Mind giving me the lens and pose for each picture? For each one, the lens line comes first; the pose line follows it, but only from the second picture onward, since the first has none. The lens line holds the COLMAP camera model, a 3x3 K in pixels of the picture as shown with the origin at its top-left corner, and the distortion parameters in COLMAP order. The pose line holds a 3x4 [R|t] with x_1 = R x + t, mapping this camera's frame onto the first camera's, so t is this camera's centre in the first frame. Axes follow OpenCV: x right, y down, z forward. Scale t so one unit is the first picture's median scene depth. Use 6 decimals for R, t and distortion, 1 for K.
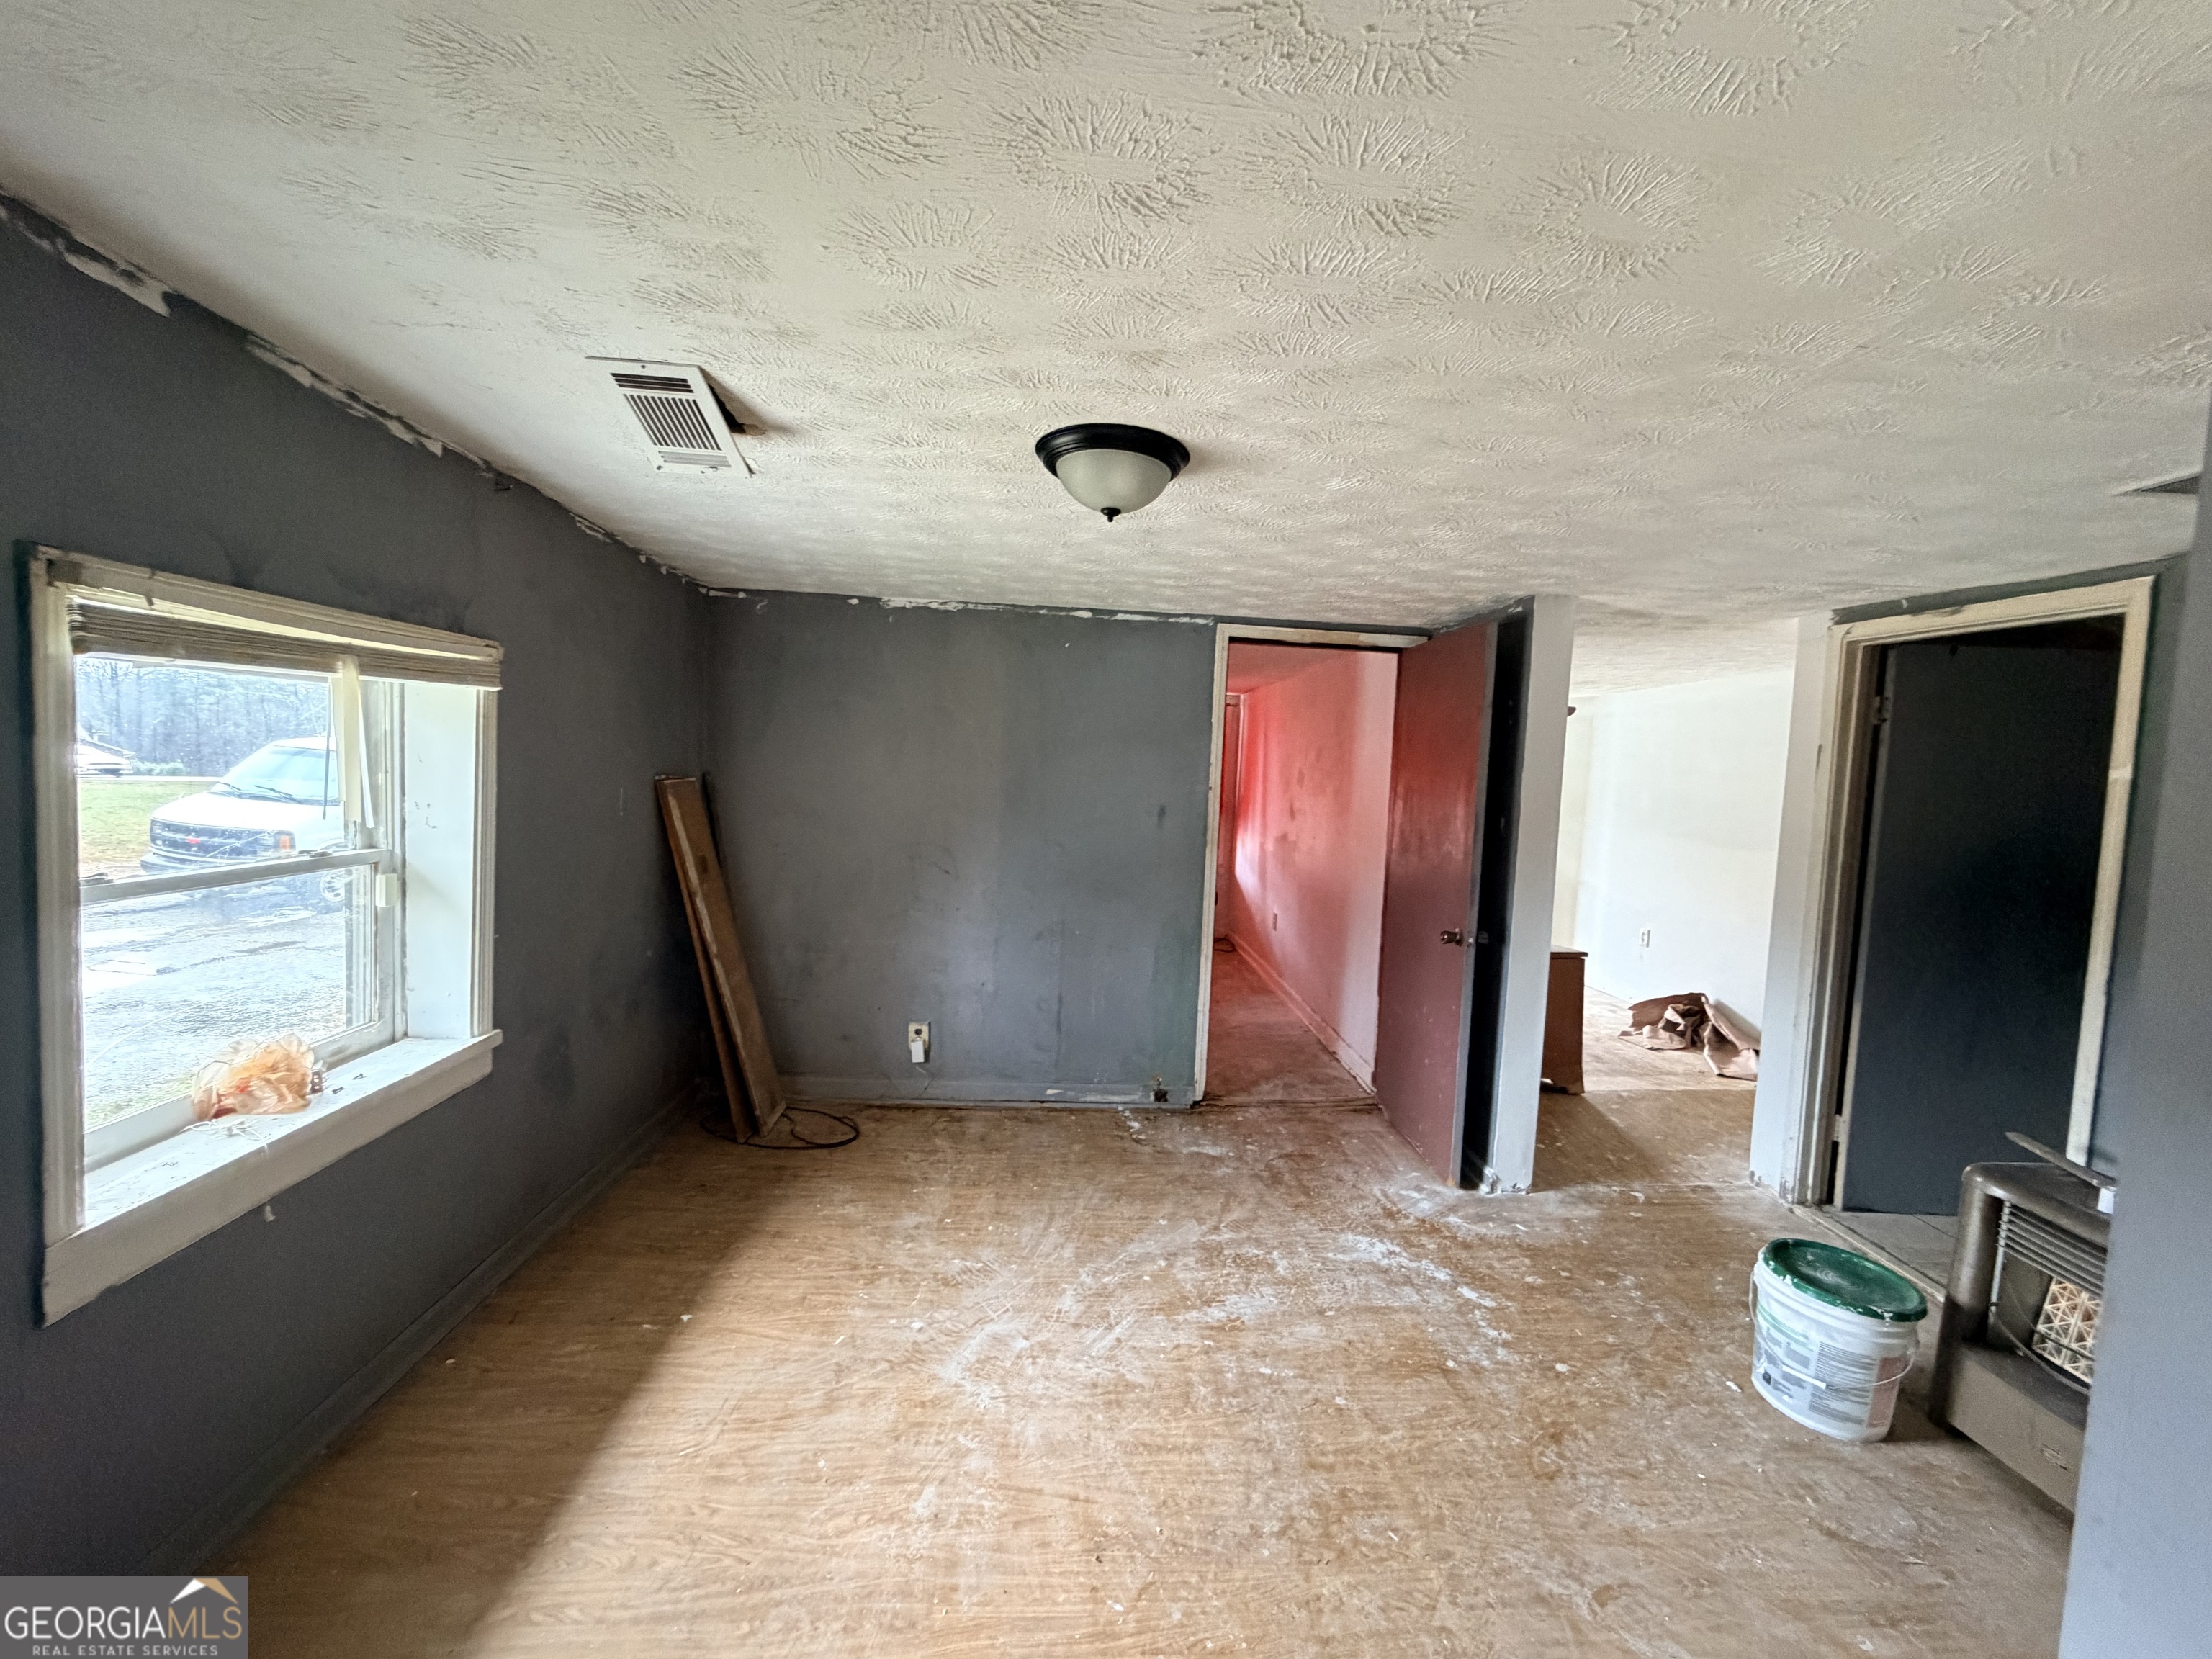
lens RADIAL K [[881.9, 0, 1094.6], [0, 881.9, 828.4], [0, 0, 1]] dist [0.000614, -0.000029]
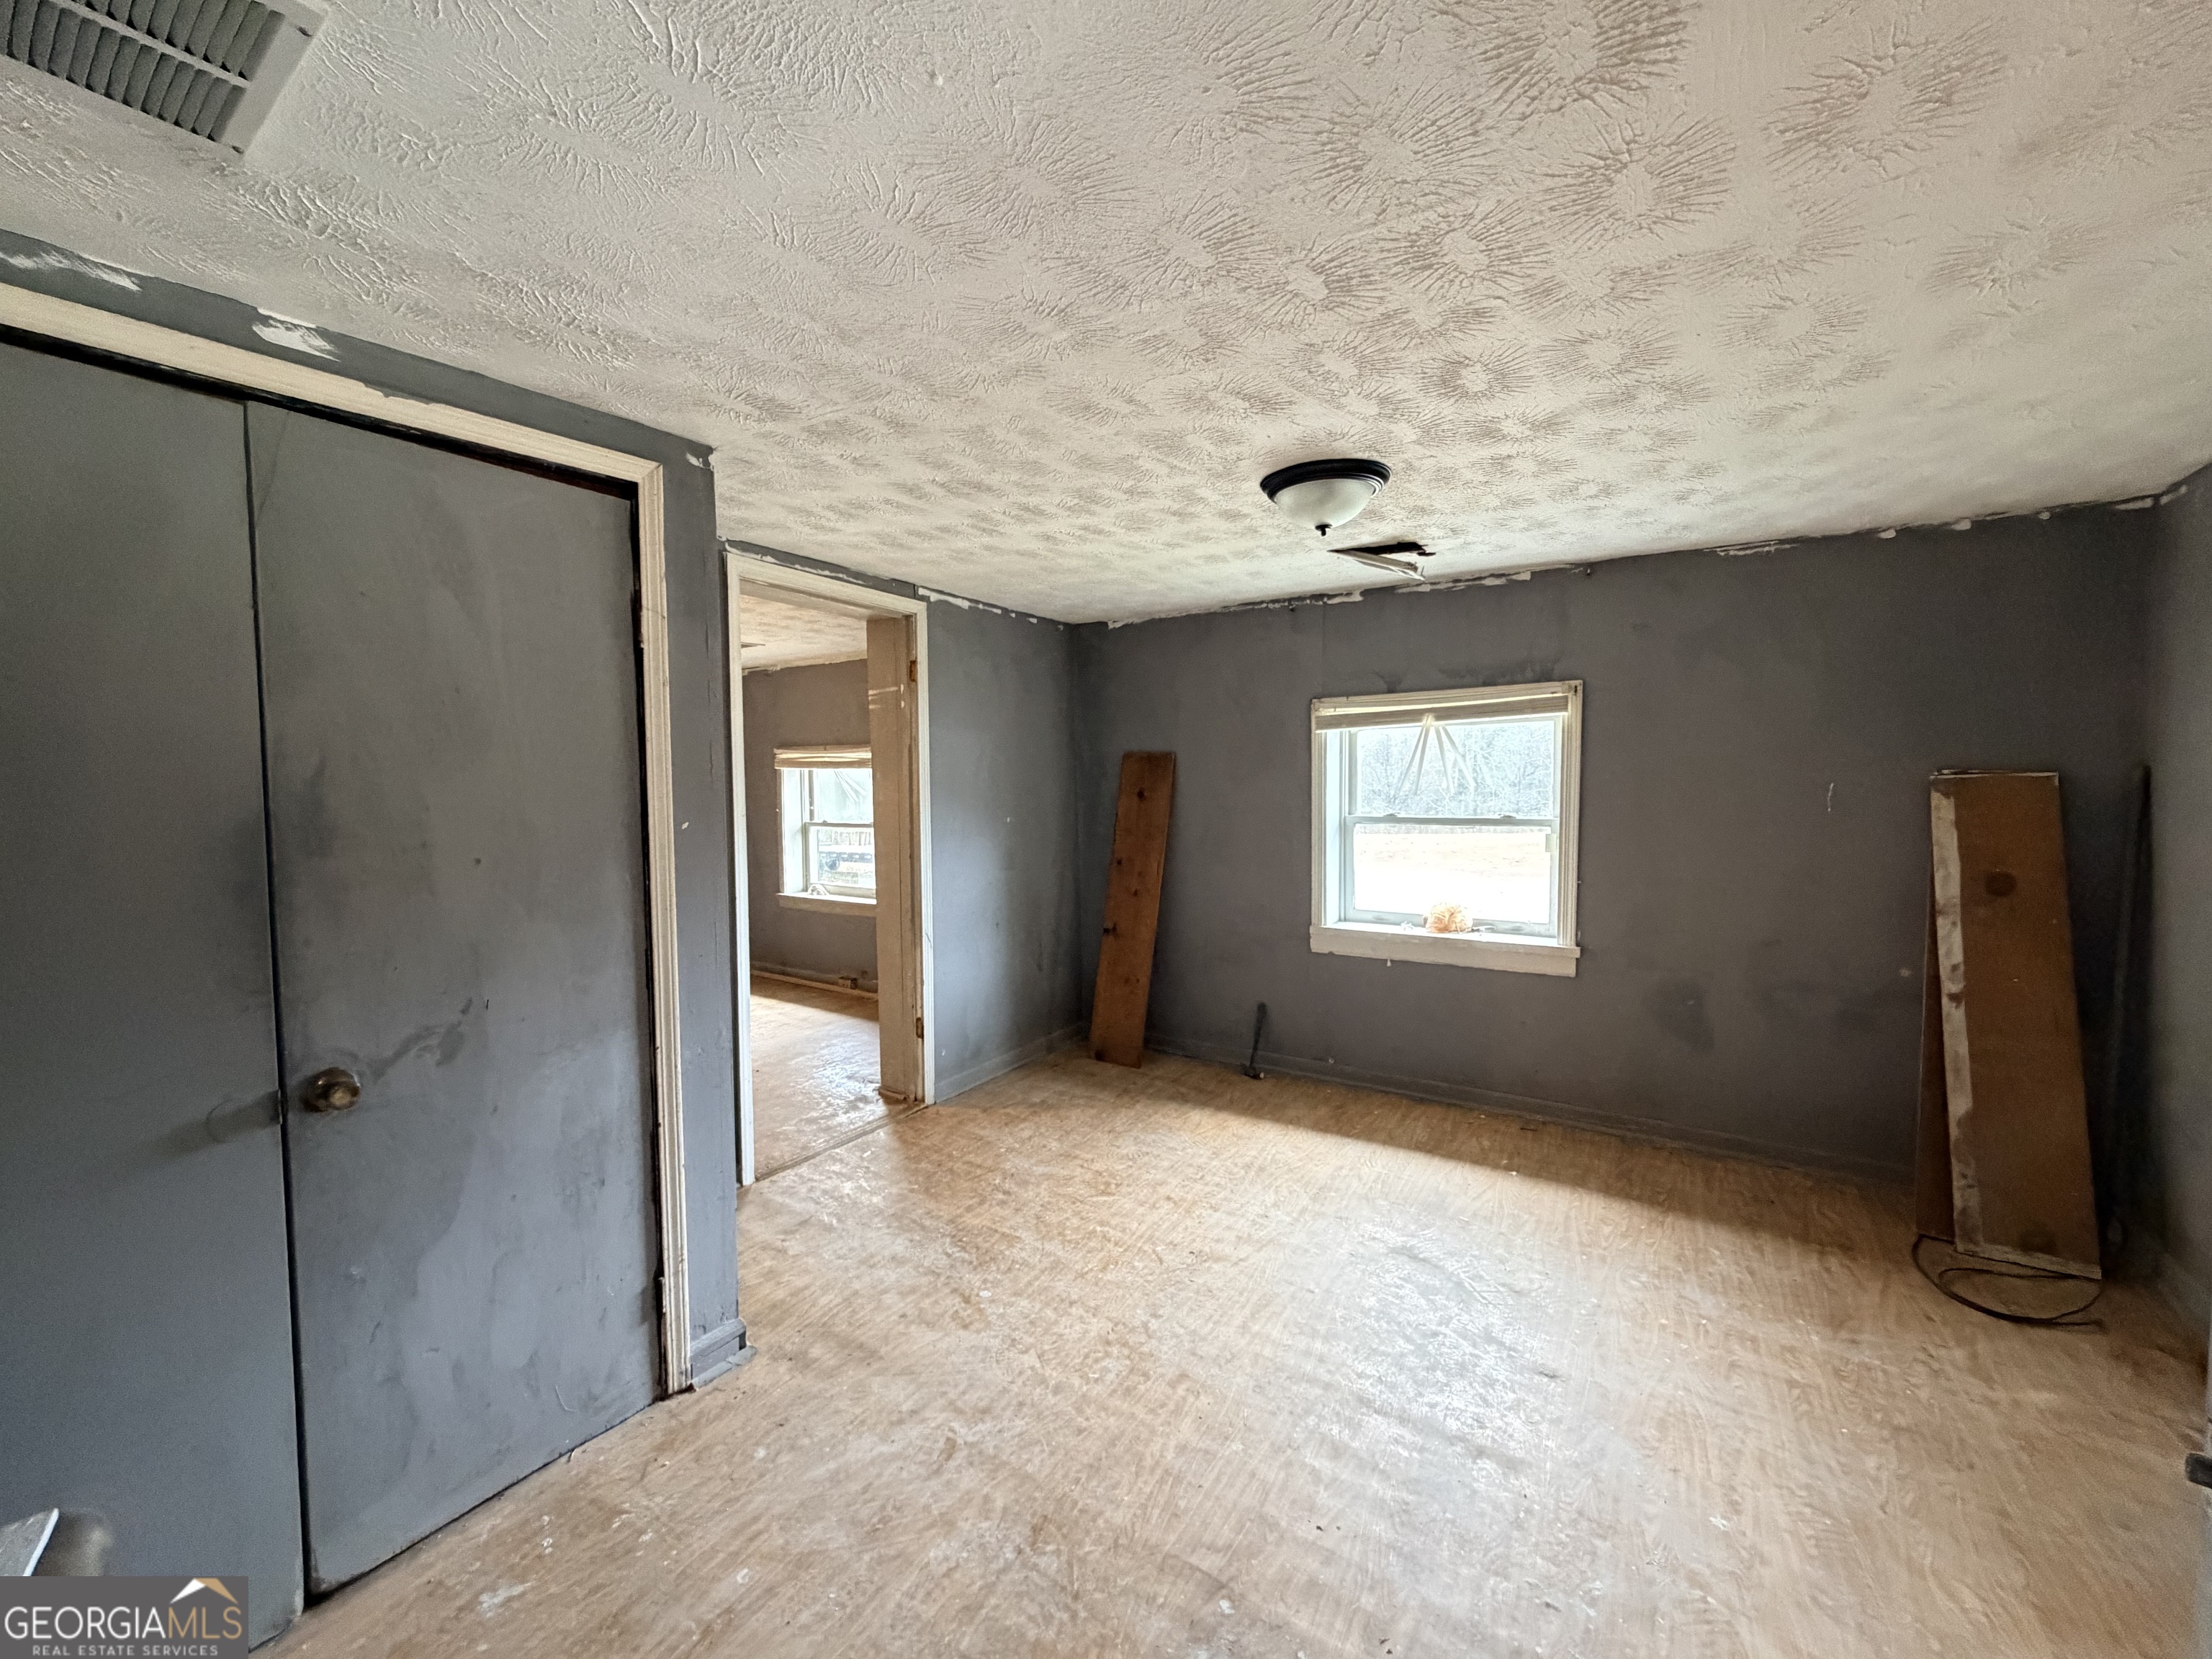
lens RADIAL K [[881.9, 0, 1094.6], [0, 881.9, 828.4], [0, 0, 1]] dist [0.000614, -0.000029]
pose [[-0.606430, 0.004455, -0.795124, 1.276492], [-0.070440, 0.995752, 0.059302, 0.005969], [0.792011, 0.091971, -0.603540, 1.652284]]
